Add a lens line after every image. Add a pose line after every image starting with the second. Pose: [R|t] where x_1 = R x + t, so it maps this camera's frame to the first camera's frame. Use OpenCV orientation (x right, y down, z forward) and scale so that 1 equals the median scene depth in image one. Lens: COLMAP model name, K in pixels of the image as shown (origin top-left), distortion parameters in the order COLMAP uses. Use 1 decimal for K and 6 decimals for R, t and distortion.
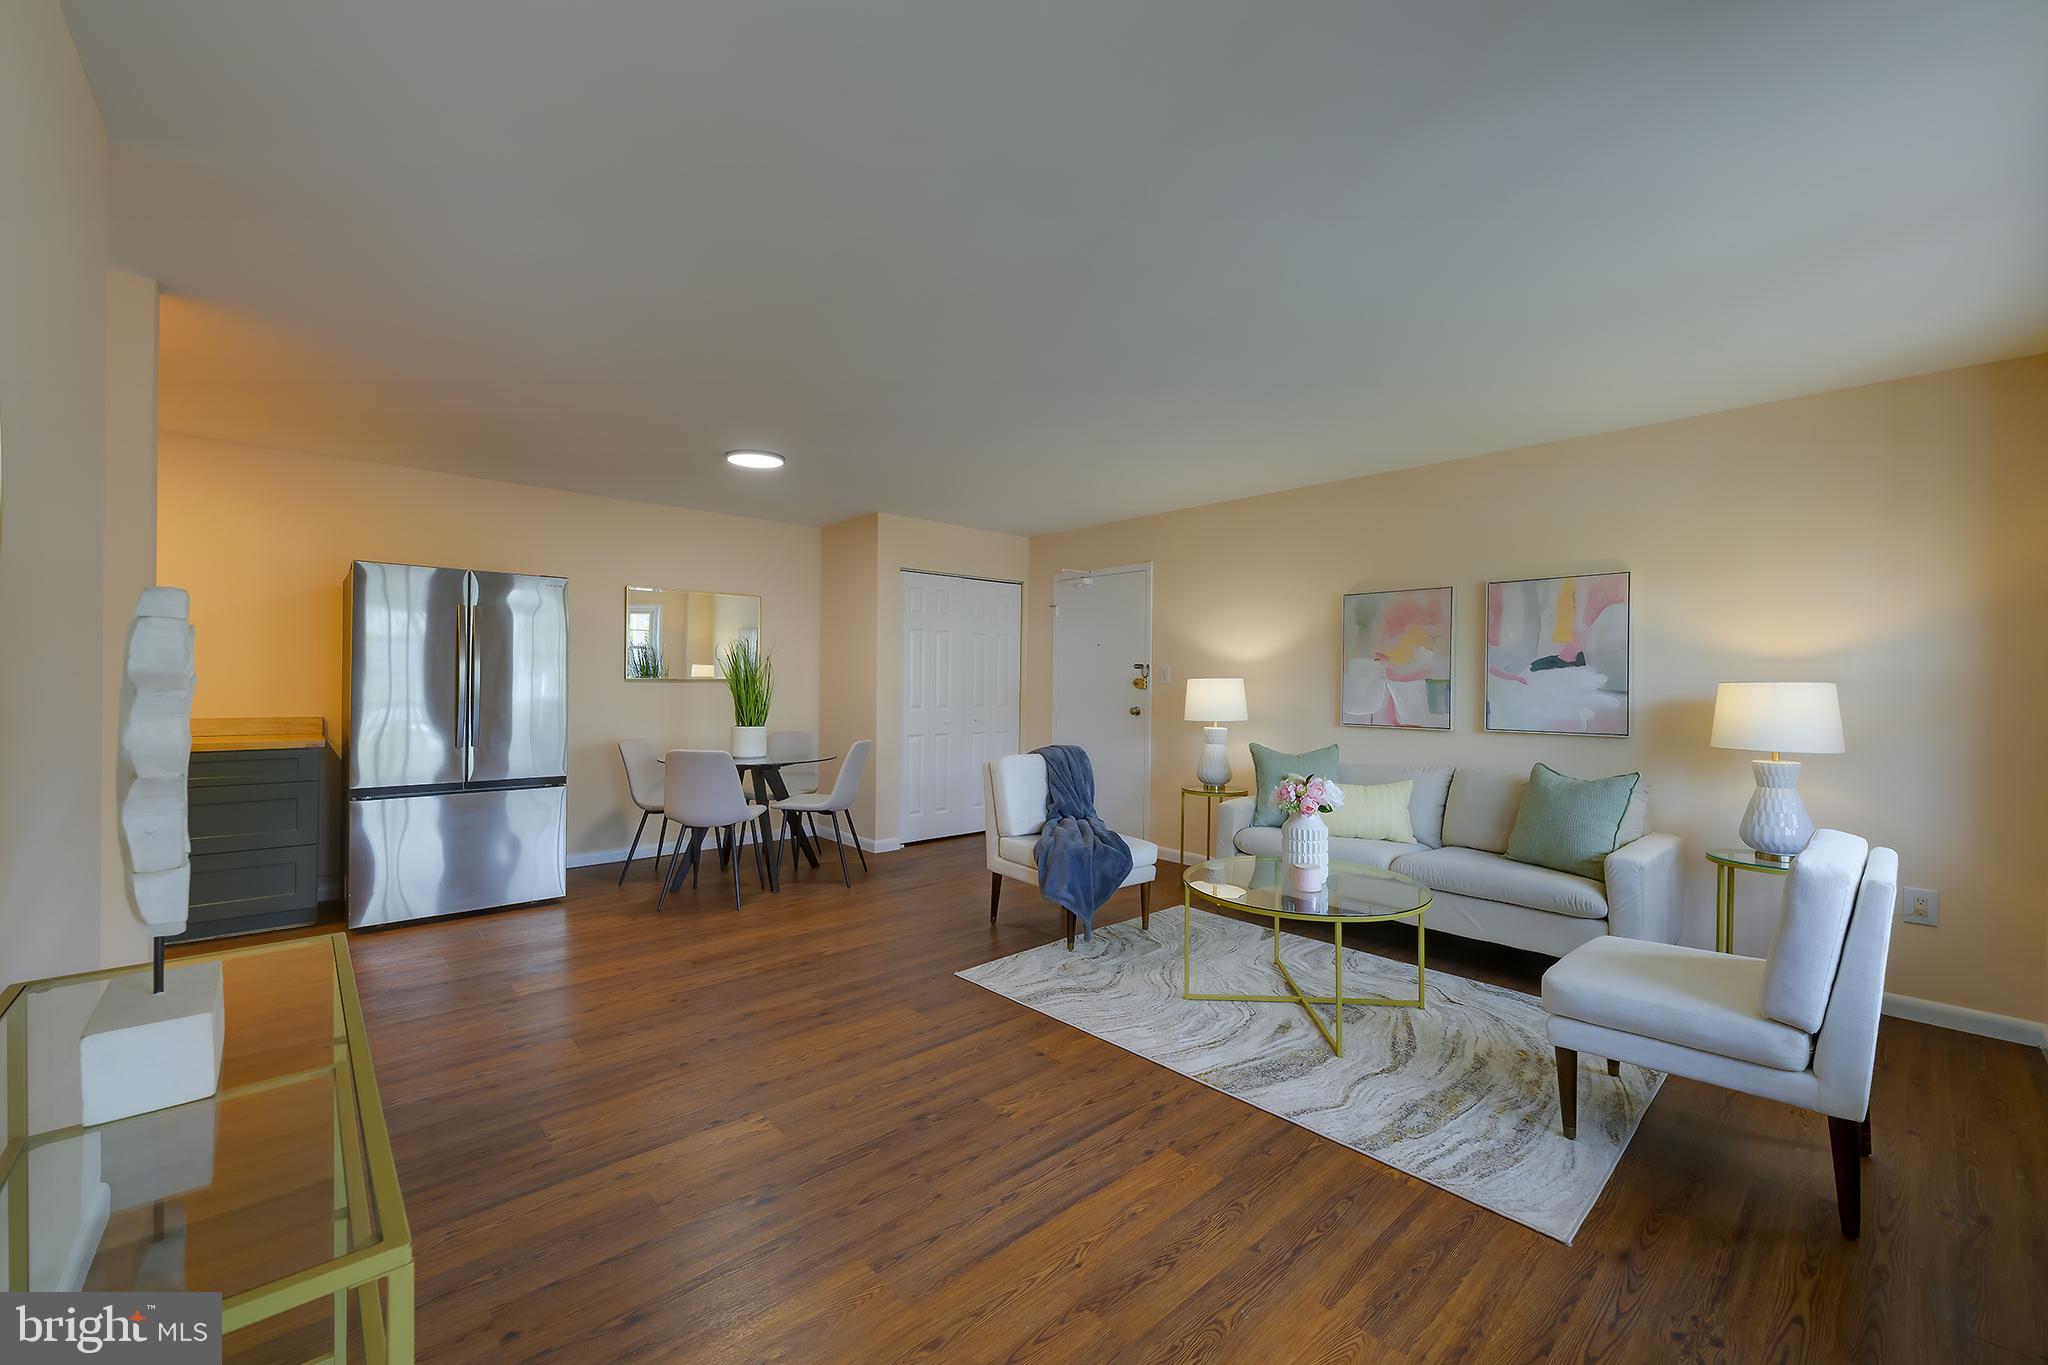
lens RADIAL K [[818.9, 0, 1018.4], [0, 818.9, 682.2], [0, 0, 1]] dist [-0.002451, -0.000466]
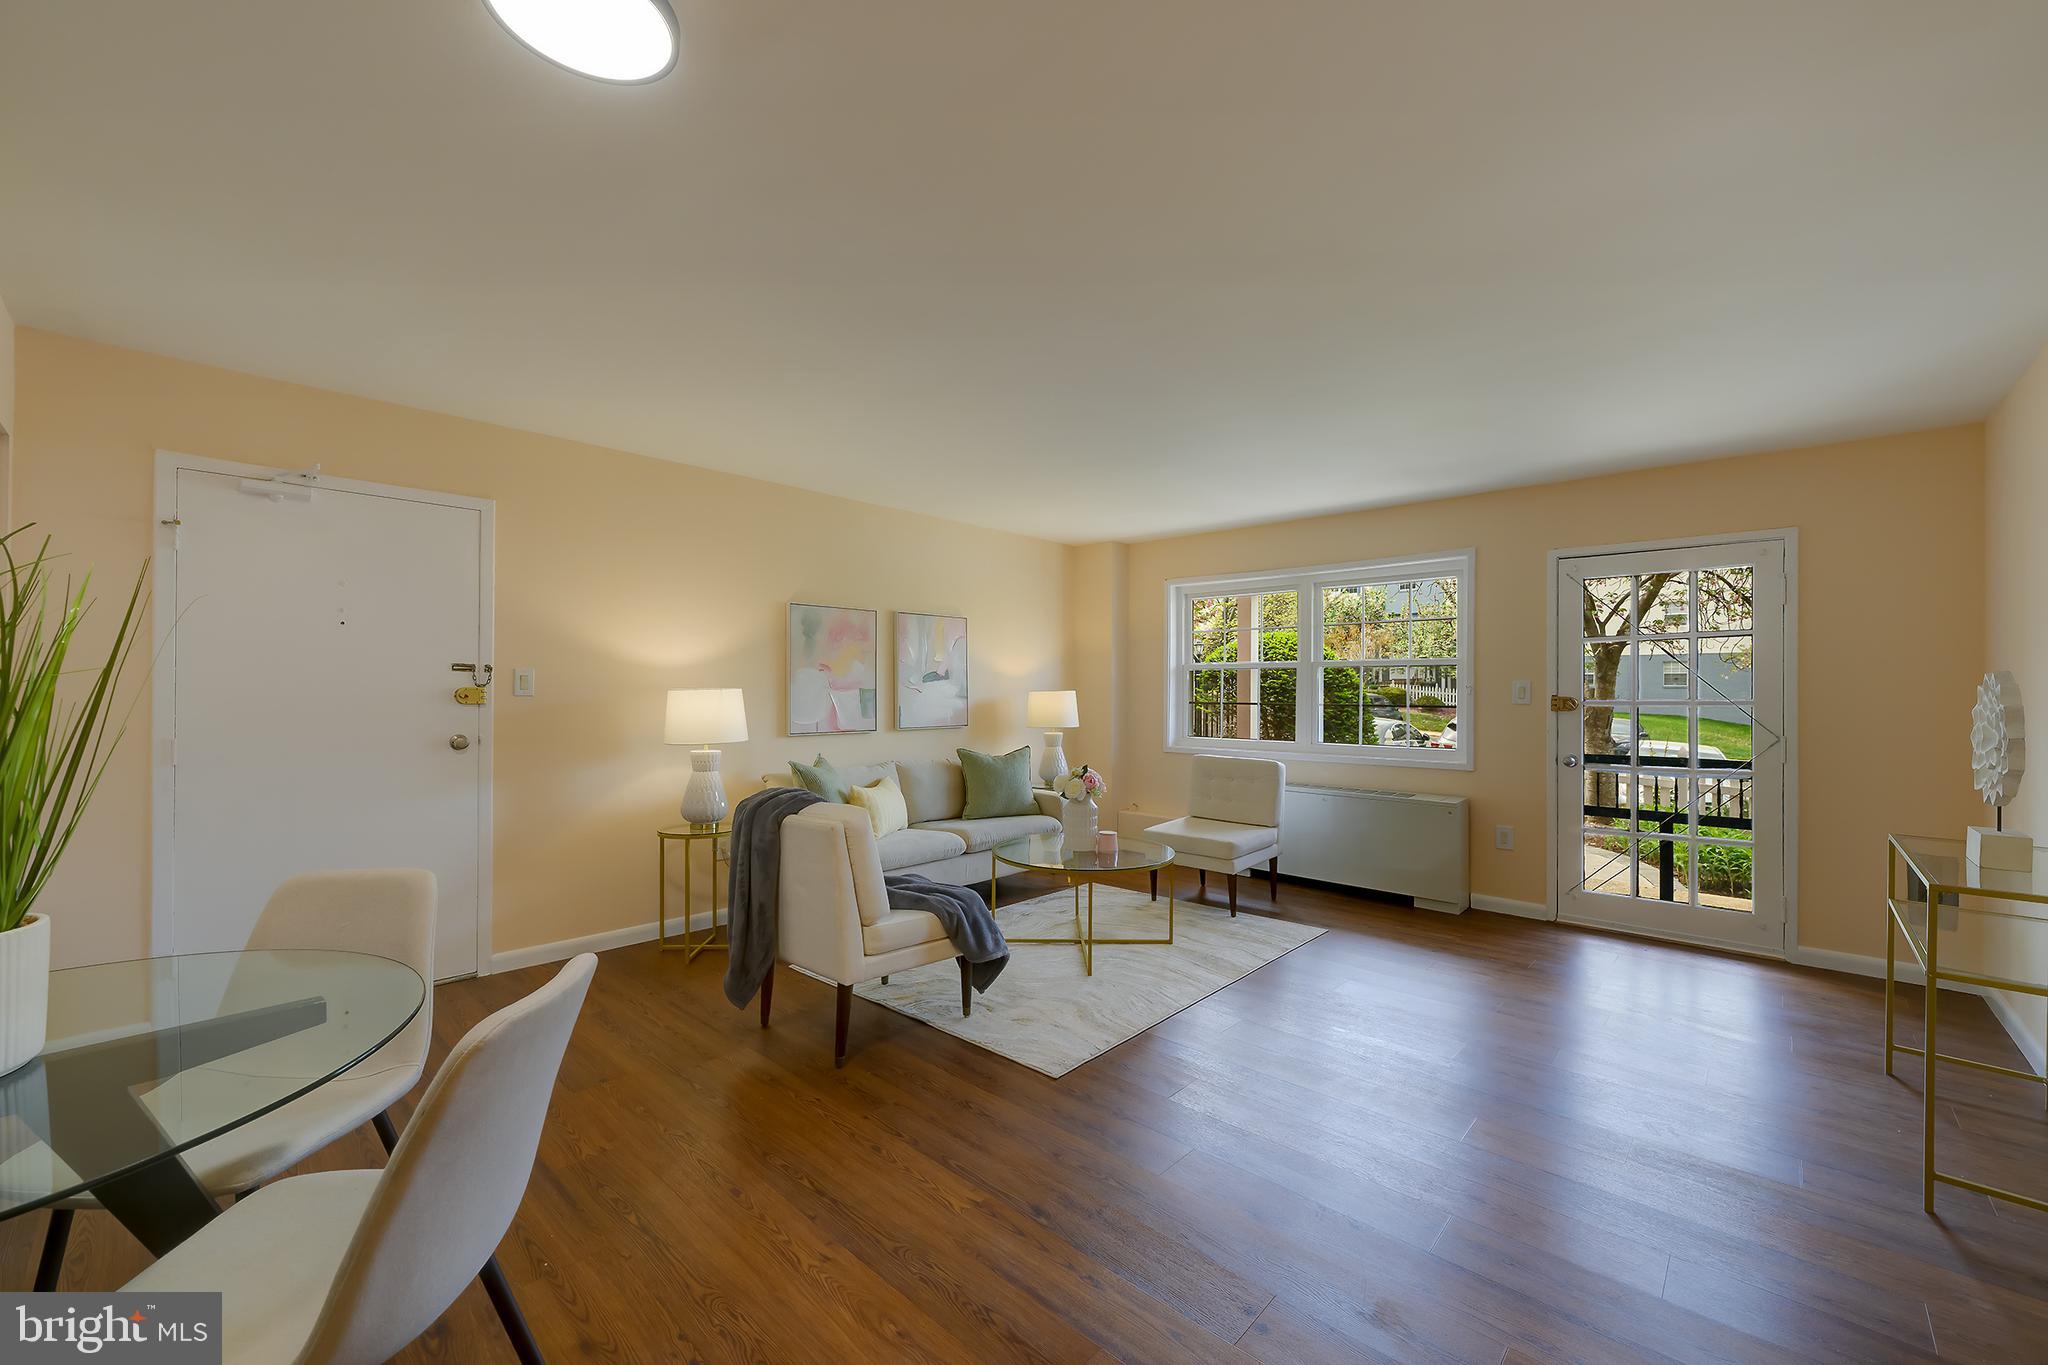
lens RADIAL K [[823.5, 0, 1044.2], [0, 823.5, 691.3], [0, 0, 1]] dist [-0.001729, -0.000174]
pose [[-0.112411, -0.014148, 0.993561, -0.715871], [-0.005270, 0.999893, 0.013642, -0.018115], [-0.993648, -0.003703, -0.112473, 0.928081]]
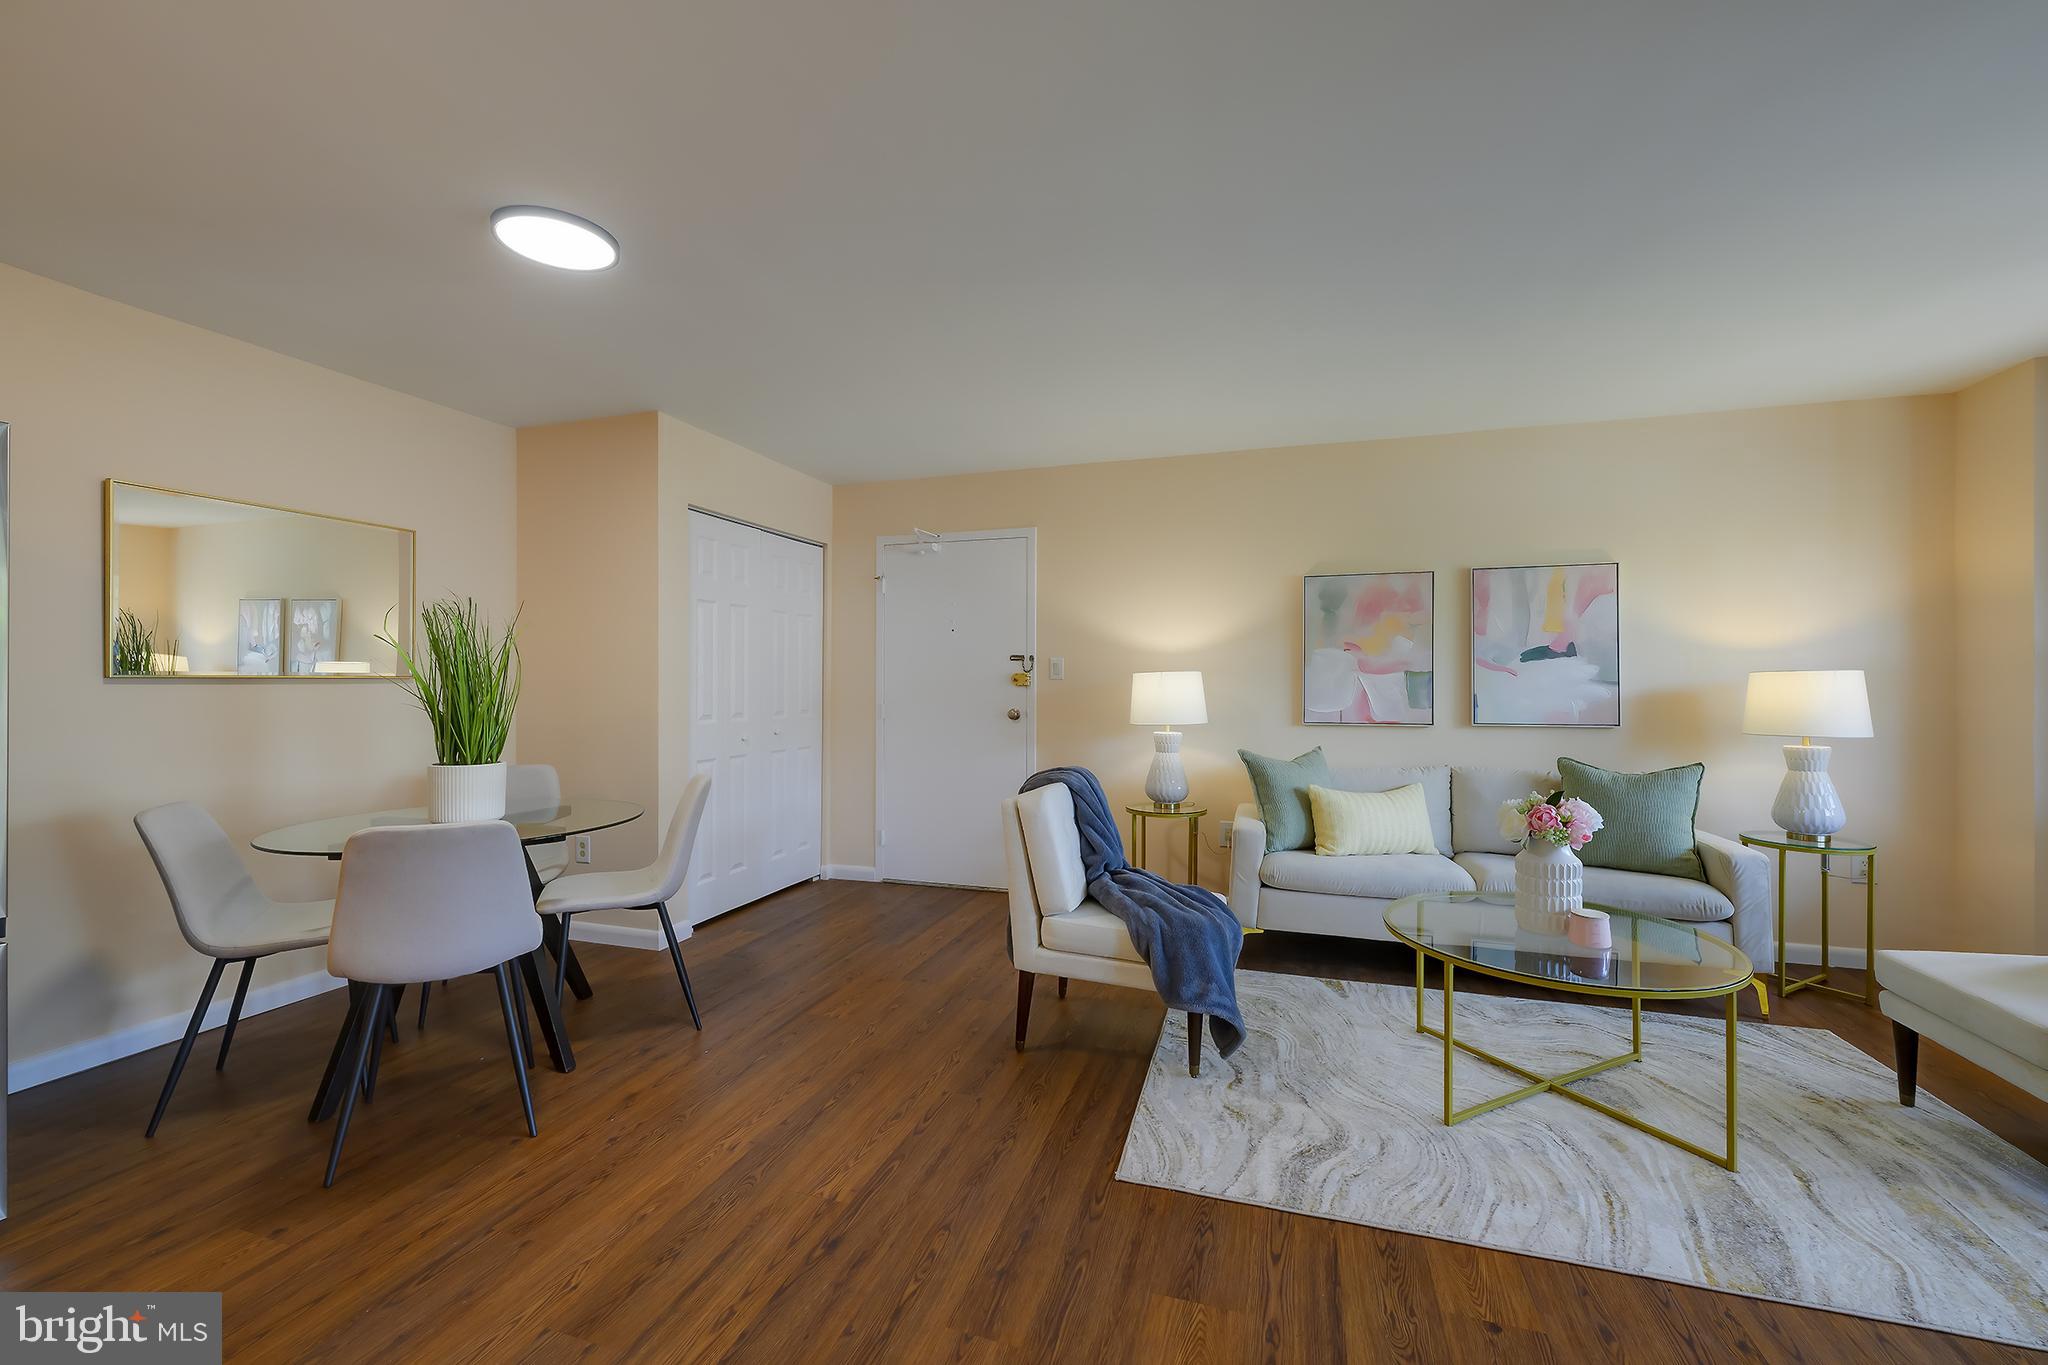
lens RADIAL K [[818.9, 0, 1018.4], [0, 818.9, 682.2], [0, 0, 1]] dist [-0.002451, -0.000466]
pose [[0.865598, -0.007901, 0.500678, -0.357900], [0.007880, 0.999967, 0.002157, 0.003414], [-0.500678, 0.002078, 0.865631, 0.449921]]
